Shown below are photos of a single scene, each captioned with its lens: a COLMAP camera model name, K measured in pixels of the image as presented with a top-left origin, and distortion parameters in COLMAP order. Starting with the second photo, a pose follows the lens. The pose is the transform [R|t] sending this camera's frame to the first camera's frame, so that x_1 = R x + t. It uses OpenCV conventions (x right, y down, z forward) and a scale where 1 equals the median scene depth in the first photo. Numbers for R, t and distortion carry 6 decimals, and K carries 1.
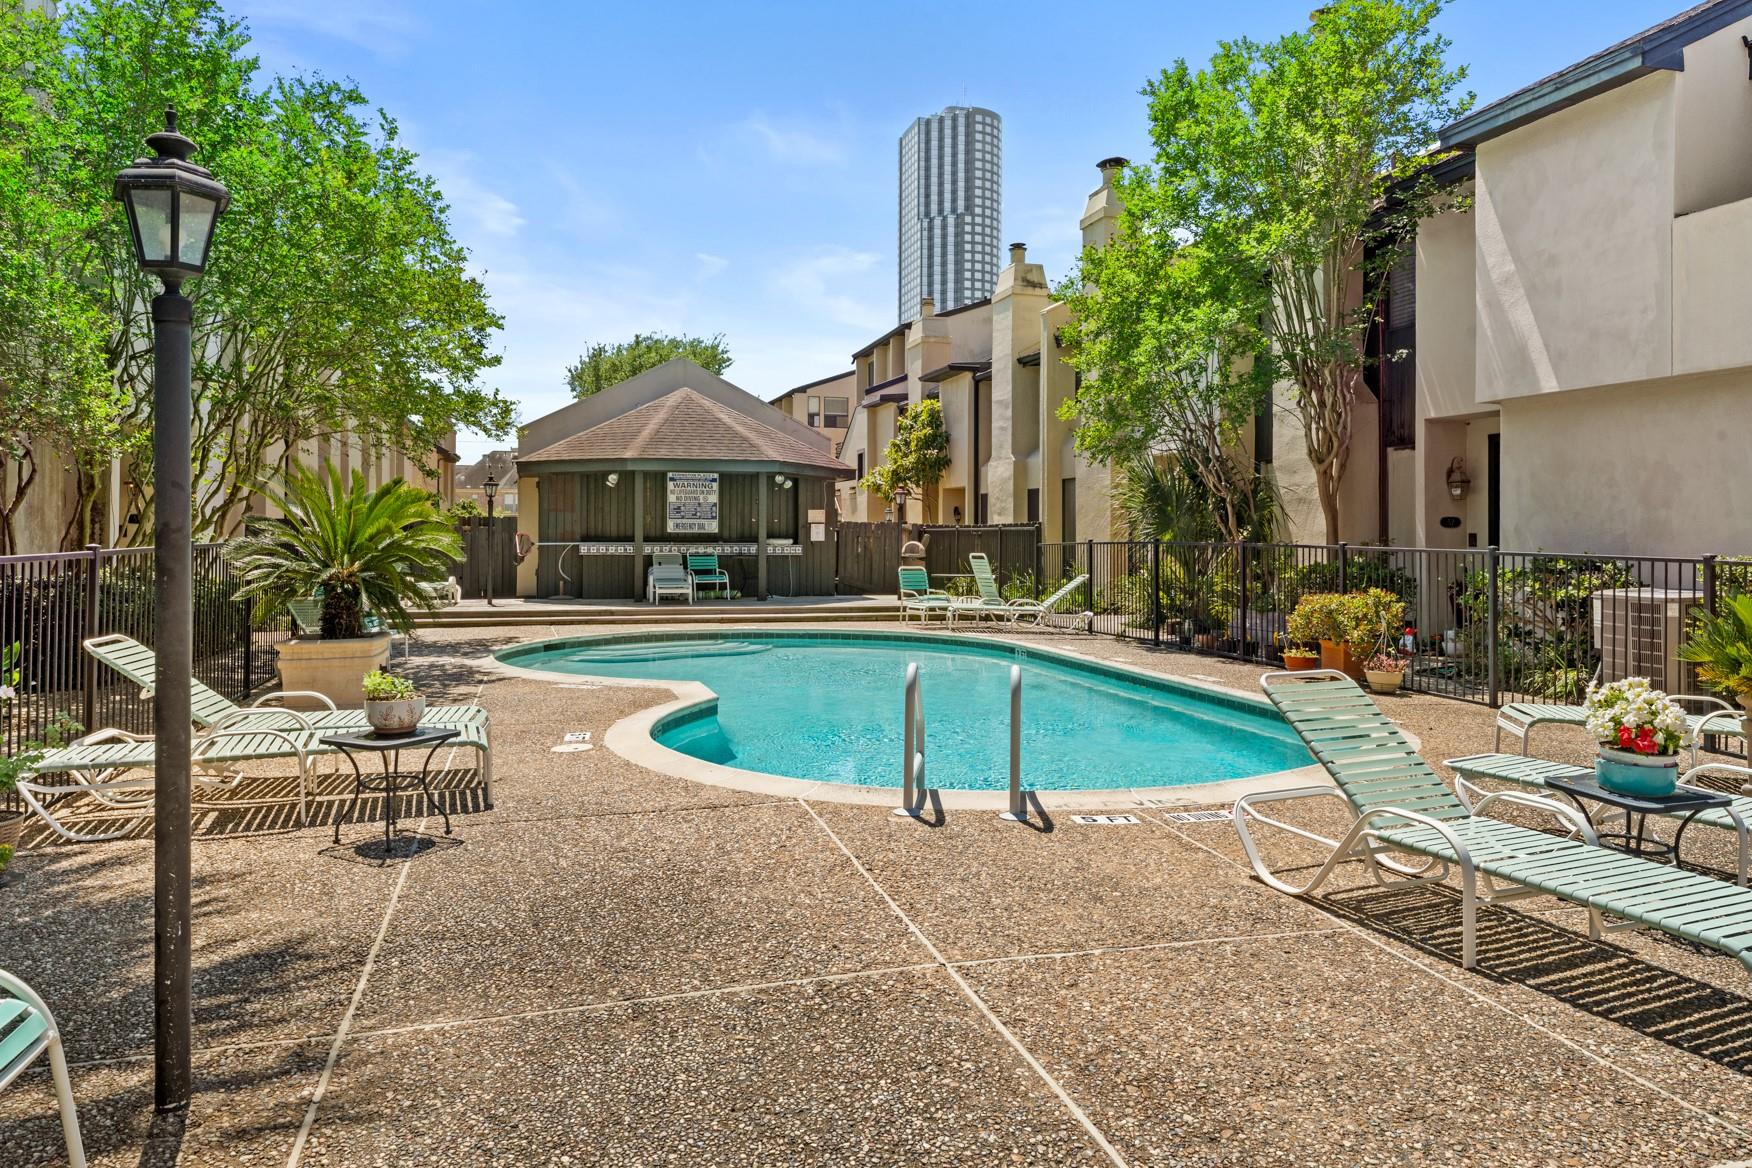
lens RADIAL K [[1198.3, 0, 876.8], [0, 1198.3, 524.4], [0, 0, 1]] dist [0.001783, 0.000758]
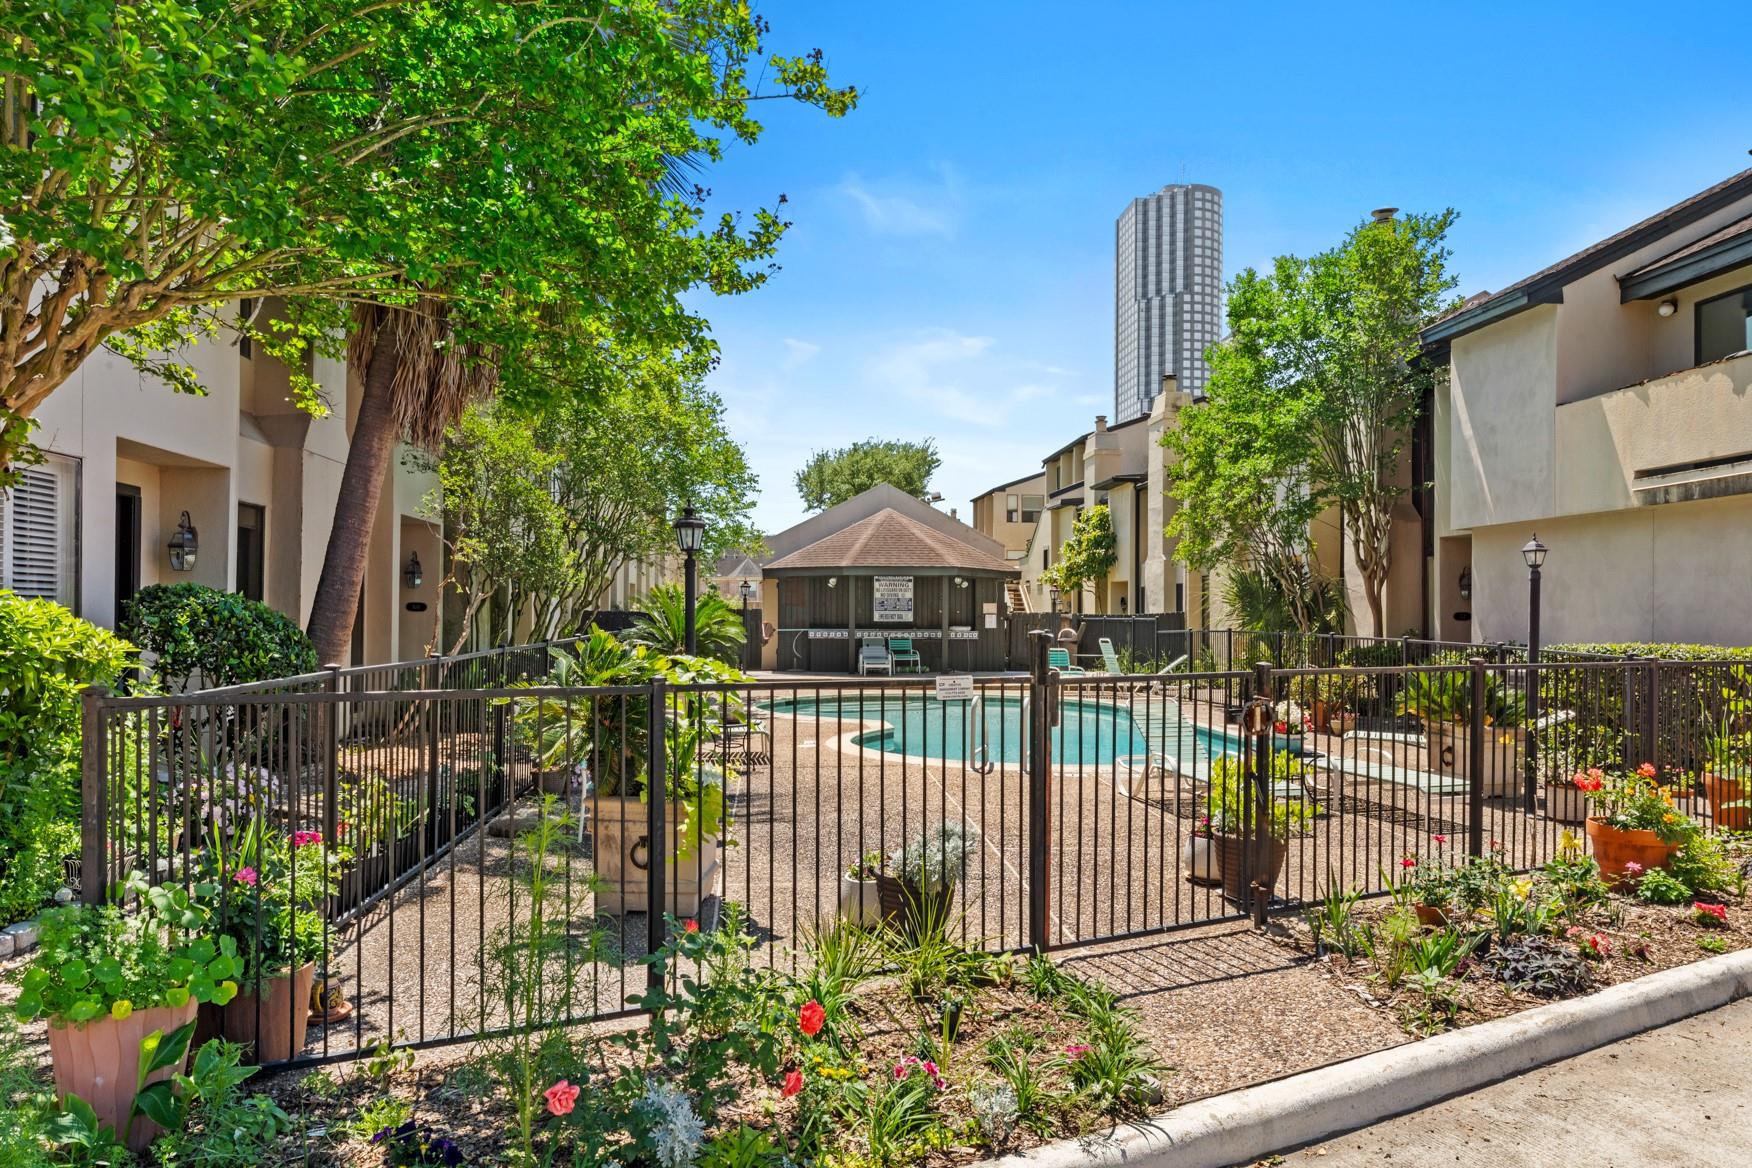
lens RADIAL K [[1225.4, 0, 876.0], [0, 1225.4, 584.0], [0, 0, 1]] dist [0.000004, 0.000192]
pose [[0.983030, -0.004494, -0.183392, 0.049562], [0.001227, 0.999839, -0.017921, -0.006900], [0.183443, 0.017391, 0.982876, -0.212989]]
